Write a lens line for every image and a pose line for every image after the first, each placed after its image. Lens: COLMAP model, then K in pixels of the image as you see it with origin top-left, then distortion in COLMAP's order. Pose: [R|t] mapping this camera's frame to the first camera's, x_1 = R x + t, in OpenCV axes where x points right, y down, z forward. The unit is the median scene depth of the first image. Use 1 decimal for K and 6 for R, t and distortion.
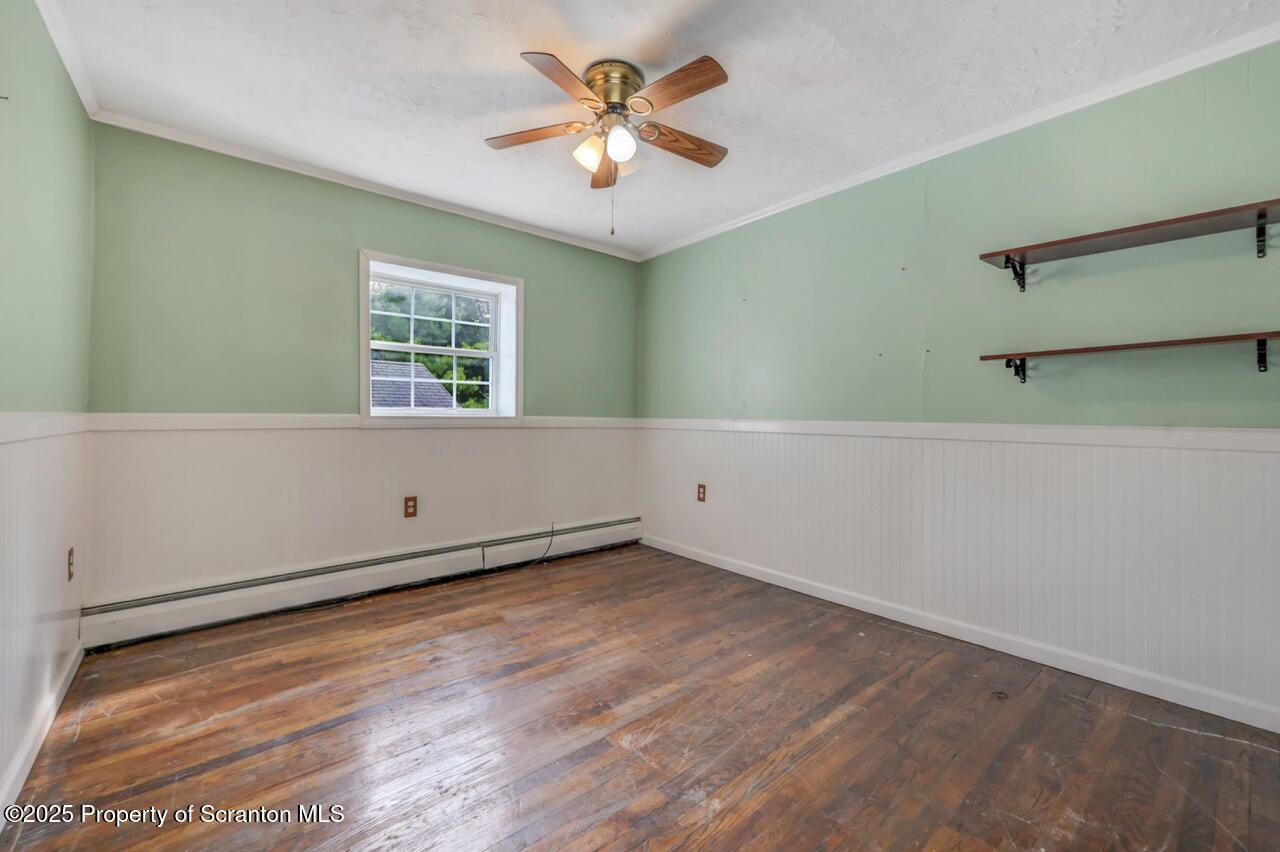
lens RADIAL K [[516.9, 0, 644.4], [0, 516.9, 422.8], [0, 0, 1]] dist [-0.000008, 0.000262]
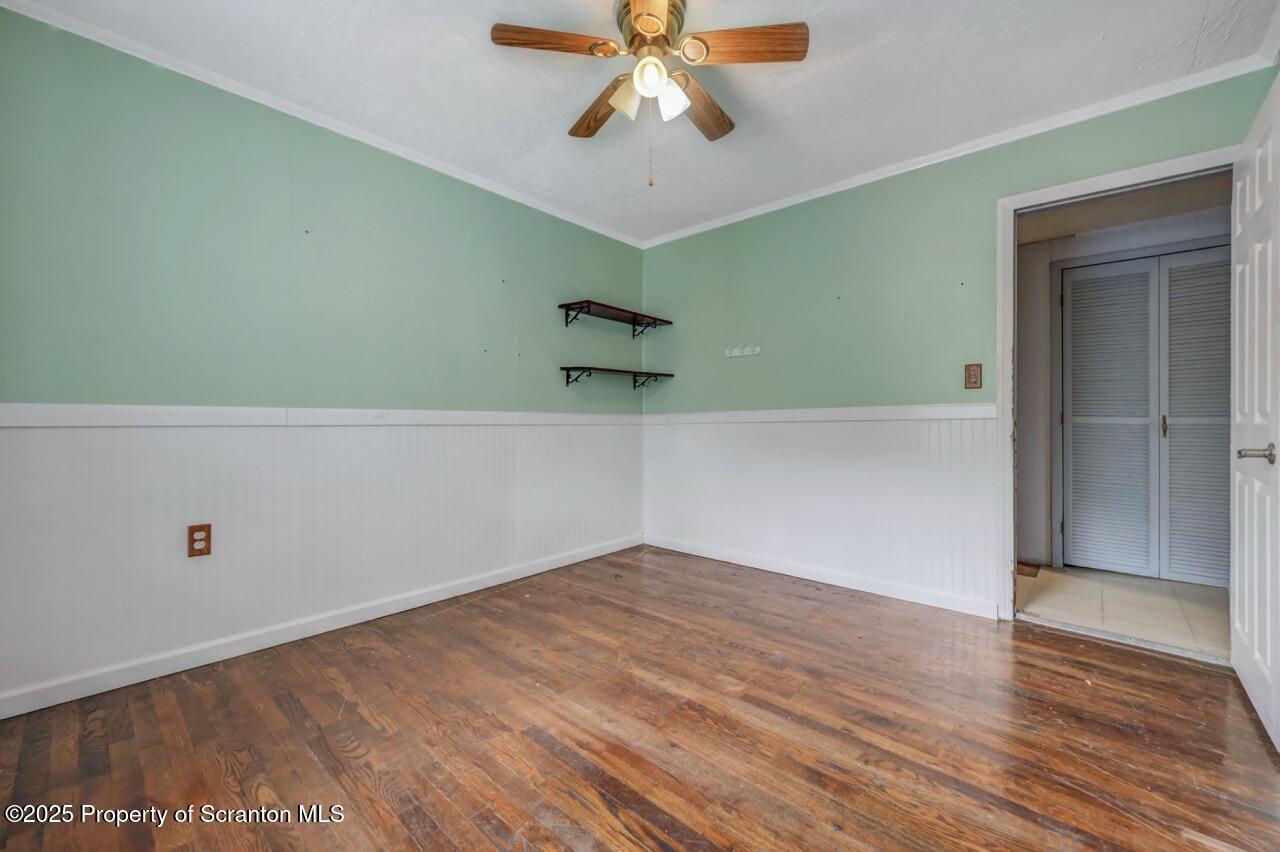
lens RADIAL K [[516.9, 0, 644.4], [0, 516.9, 422.8], [0, 0, 1]] dist [-0.000008, 0.000262]
pose [[-0.130495, -0.009603, 0.991402, -0.622314], [0.025384, 0.999593, 0.013023, 0.019054], [-0.991124, 0.026865, -0.130199, 0.751401]]
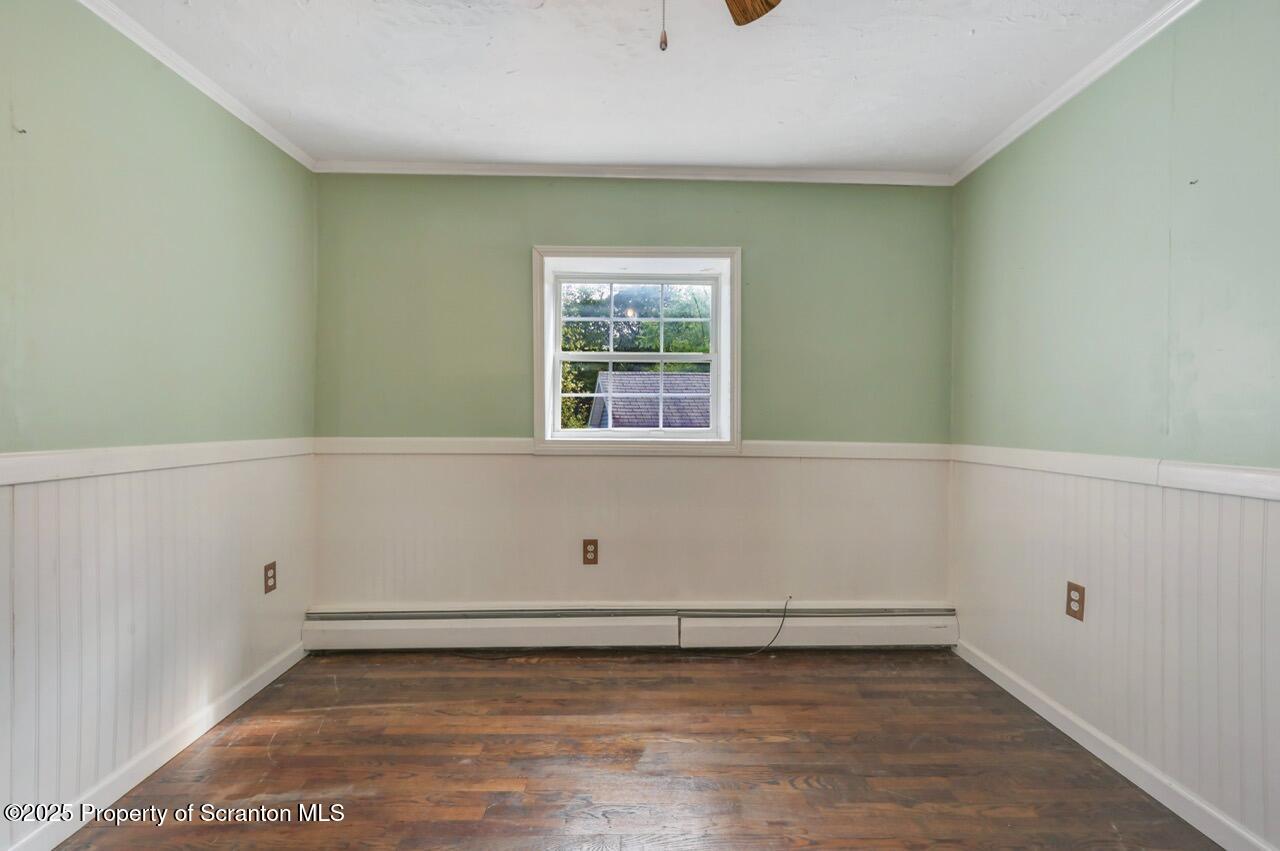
lens RADIAL K [[513.2, 0, 646.0], [0, 513.2, 424.1], [0, 0, 1]] dist [0.003197, 0.000181]
pose [[0.773913, 0.001984, -0.633289, 0.130624], [-0.009547, 0.999918, -0.008534, -0.033301], [0.633220, 0.012651, 0.773869, 0.442463]]
